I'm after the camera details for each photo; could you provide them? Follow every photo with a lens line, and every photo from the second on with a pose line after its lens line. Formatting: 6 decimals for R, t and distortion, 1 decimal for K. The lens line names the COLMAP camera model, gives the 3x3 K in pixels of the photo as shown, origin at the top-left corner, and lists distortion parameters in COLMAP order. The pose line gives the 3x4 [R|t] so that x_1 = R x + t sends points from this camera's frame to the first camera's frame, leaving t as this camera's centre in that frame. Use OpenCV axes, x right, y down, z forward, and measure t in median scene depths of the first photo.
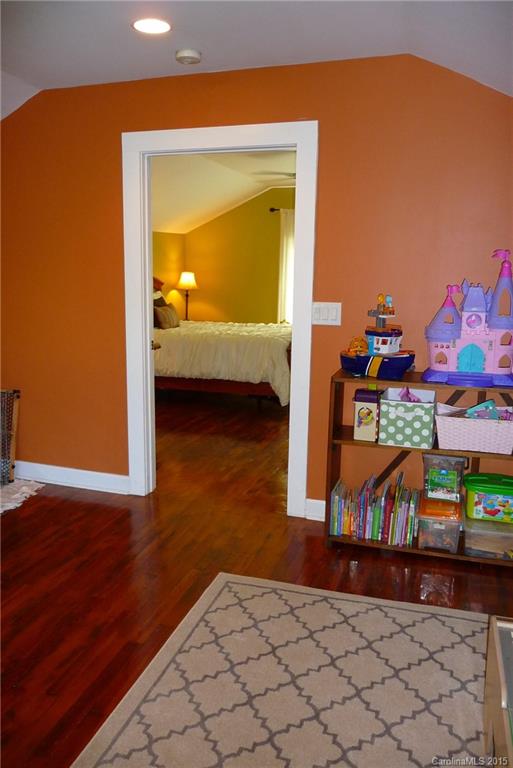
lens RADIAL K [[621.2, 0, 256.5], [0, 621.2, 384.0], [0, 0, 1]] dist [-0.046463, 0.059910]
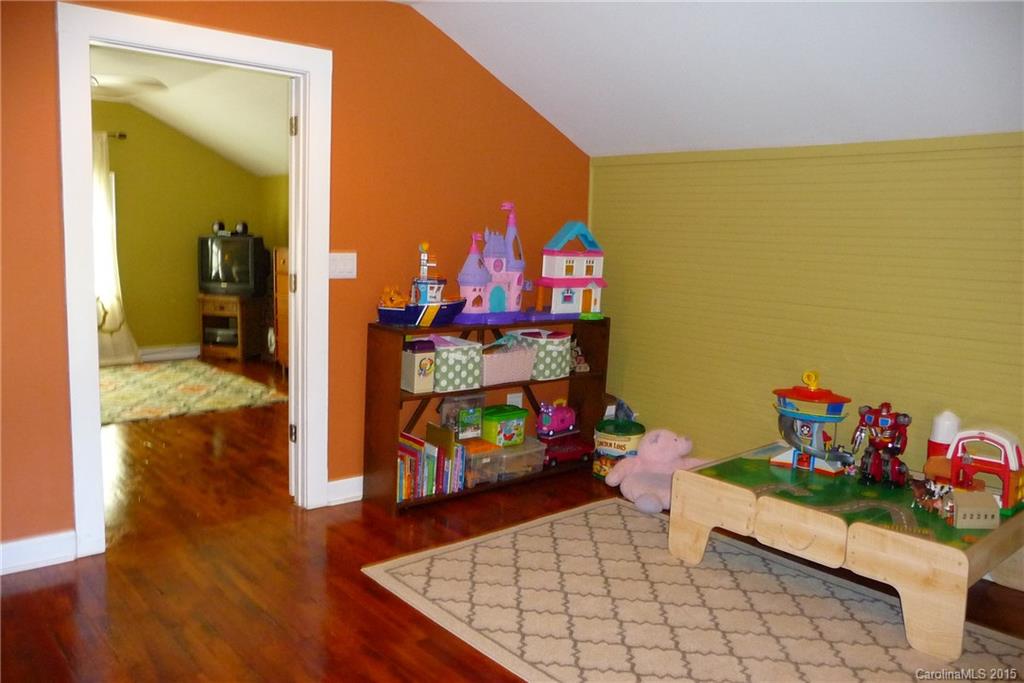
lens RADIAL K [[828.3, 0, 512.0], [0, 828.3, 341.5], [0, 0, 1]] dist [-0.046463, 0.059910]
pose [[0.540606, -0.112776, 0.833683, -0.831194], [0.138586, 0.989374, 0.043970, -0.026034], [-0.829783, 0.091767, 0.550490, 0.166843]]
